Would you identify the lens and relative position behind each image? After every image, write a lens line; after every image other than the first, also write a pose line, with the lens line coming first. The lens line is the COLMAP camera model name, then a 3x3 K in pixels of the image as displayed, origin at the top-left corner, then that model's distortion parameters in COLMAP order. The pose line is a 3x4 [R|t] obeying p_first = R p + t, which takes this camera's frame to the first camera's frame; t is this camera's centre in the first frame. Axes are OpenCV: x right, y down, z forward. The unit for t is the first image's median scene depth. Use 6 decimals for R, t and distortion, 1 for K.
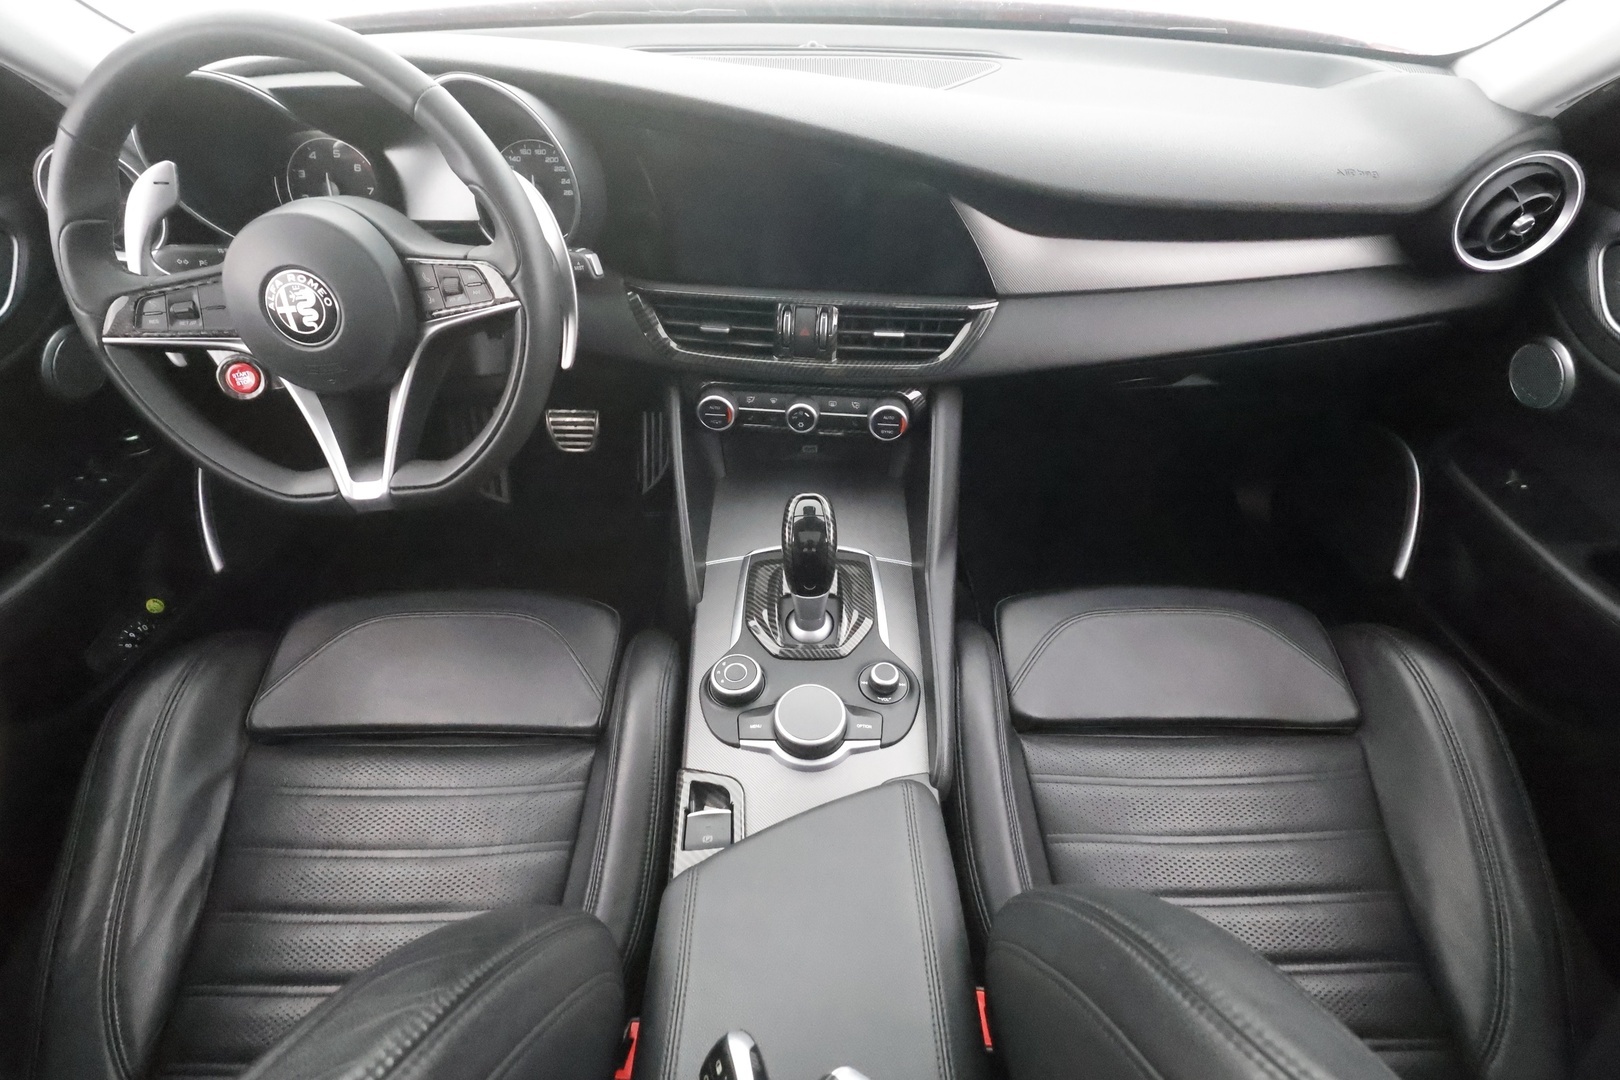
lens RADIAL K [[756.7, 0, 810.0], [0, 756.7, 540.0], [0, 0, 1]] dist [-0.000783, 0.005426]
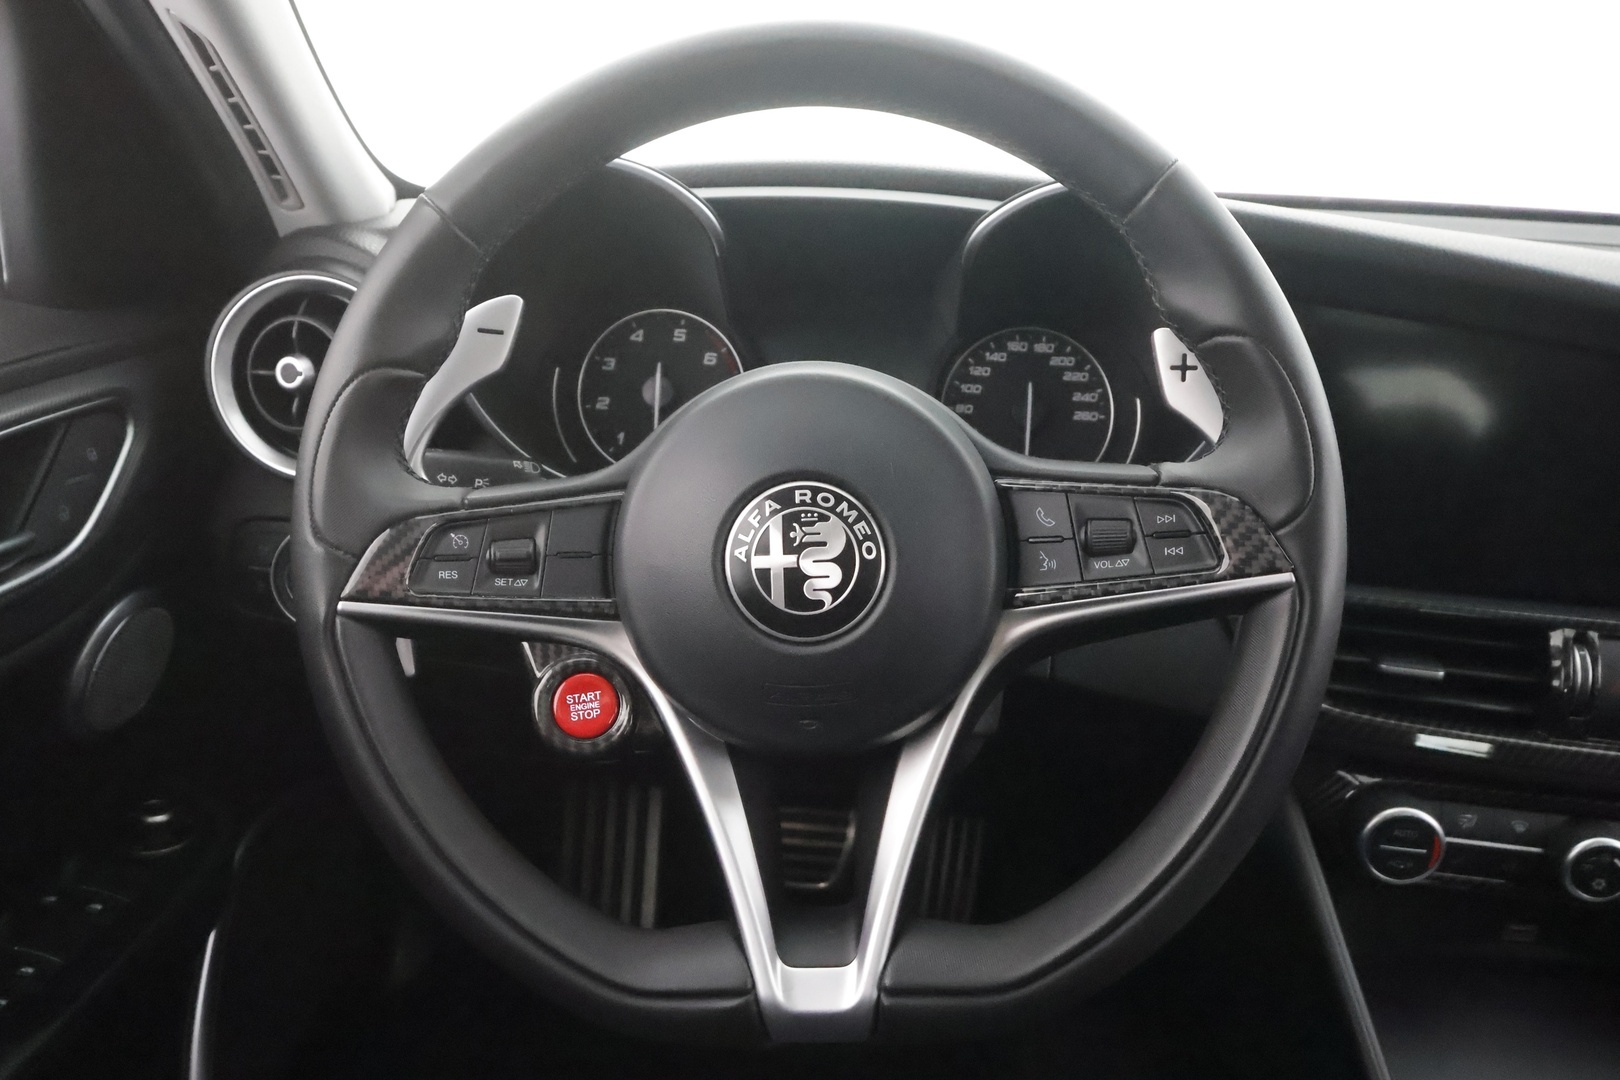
lens RADIAL K [[1145.8, 0, 812.5], [0, 1145.8, 555.8], [0, 0, 1]] dist [0.005484, 0.001019]
pose [[0.997474, 0.054164, -0.045959, -0.571545], [-0.067776, 0.919392, -0.387460, -0.040623], [0.021268, 0.389596, 0.920740, 0.334385]]
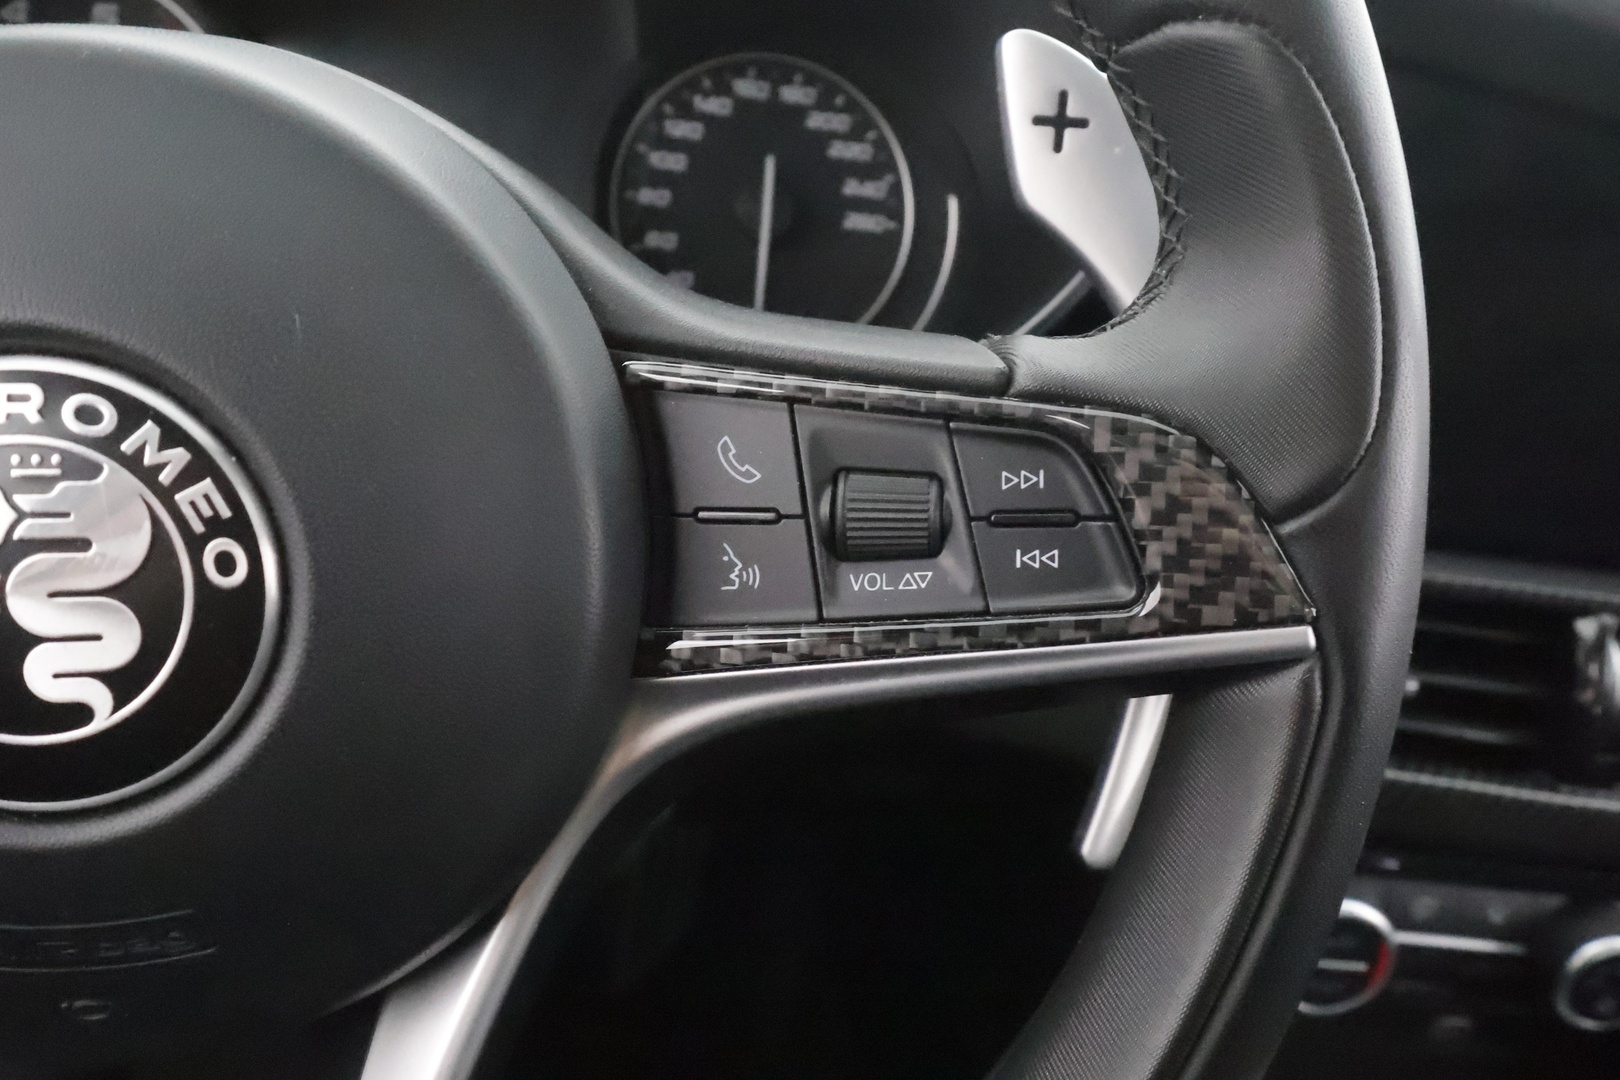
lens RADIAL K [[1272.5, 0, 805.1], [0, 1272.5, 545.5], [0, 0, 1]] dist [0.019168, 0.000743]
pose [[0.987253, 0.069810, 0.143032, -0.496516], [-0.028281, 0.961316, -0.273993, -0.221891], [-0.156626, 0.266455, 0.951036, 0.648442]]
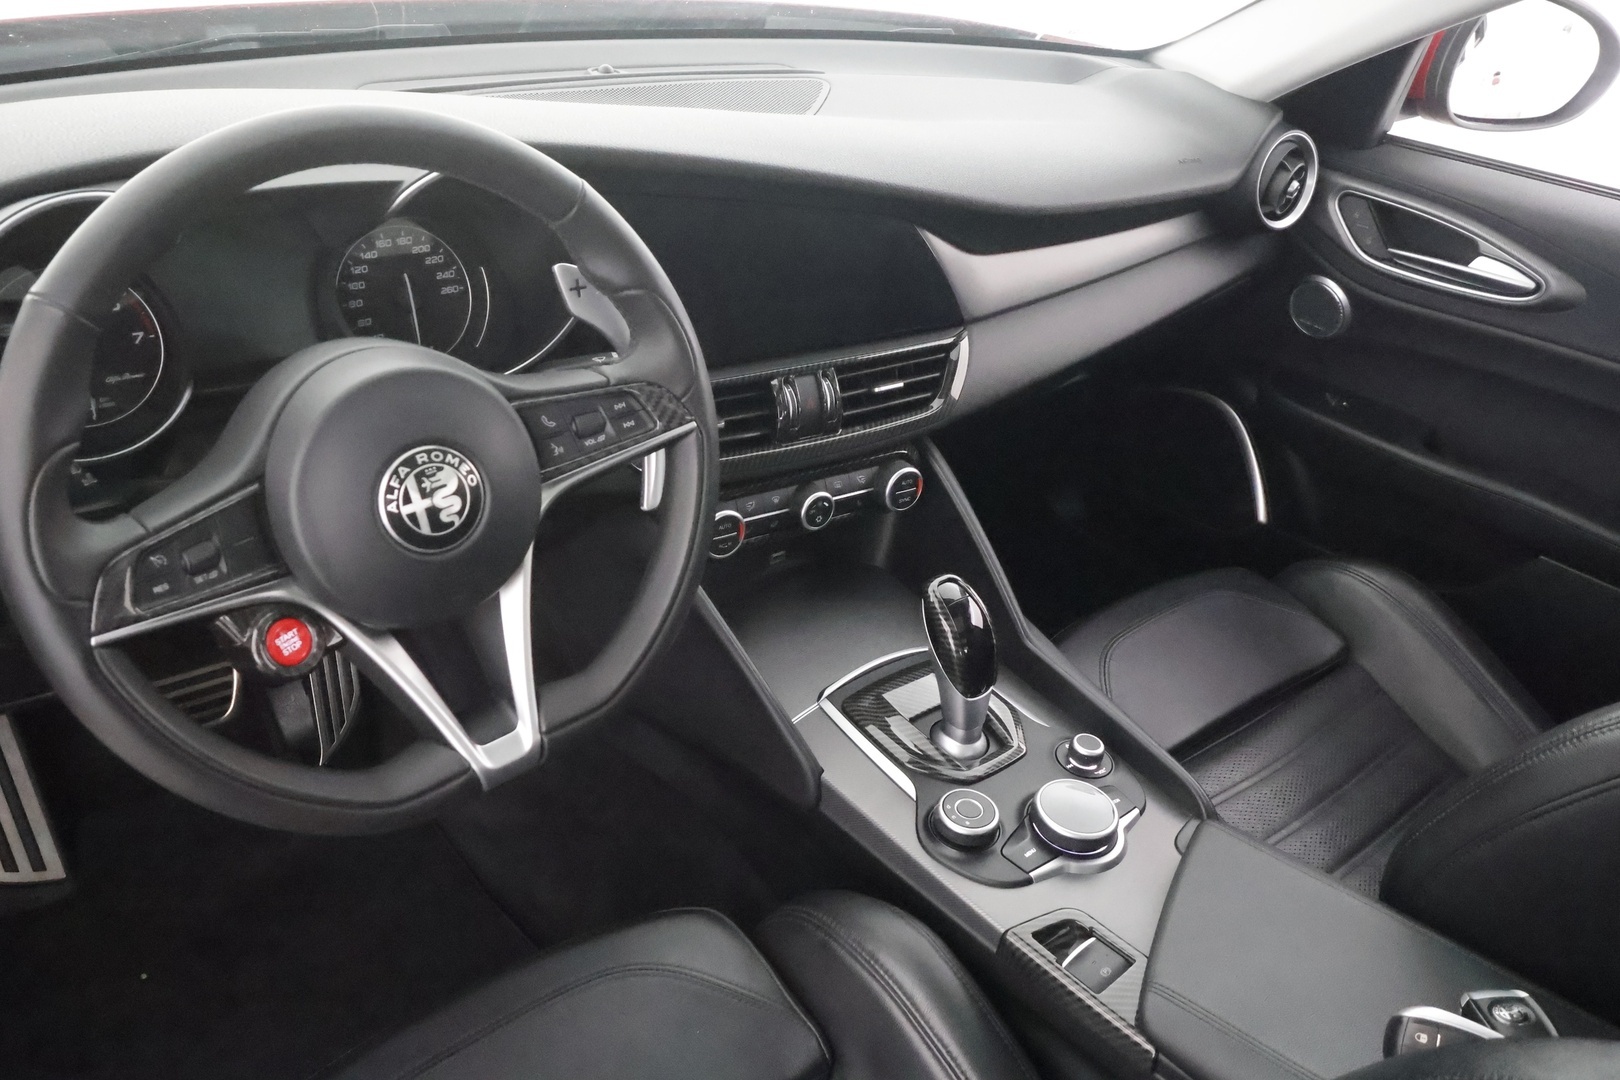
lens RADIAL K [[1272.5, 0, 805.1], [0, 1272.5, 545.5], [0, 0, 1]] dist [0.019168, 0.000743]
pose [[0.773772, -0.267078, 0.574410, -0.969256], [0.355020, 0.933820, -0.044049, -0.090423], [-0.524631, 0.238011, 0.817382, -0.080588]]
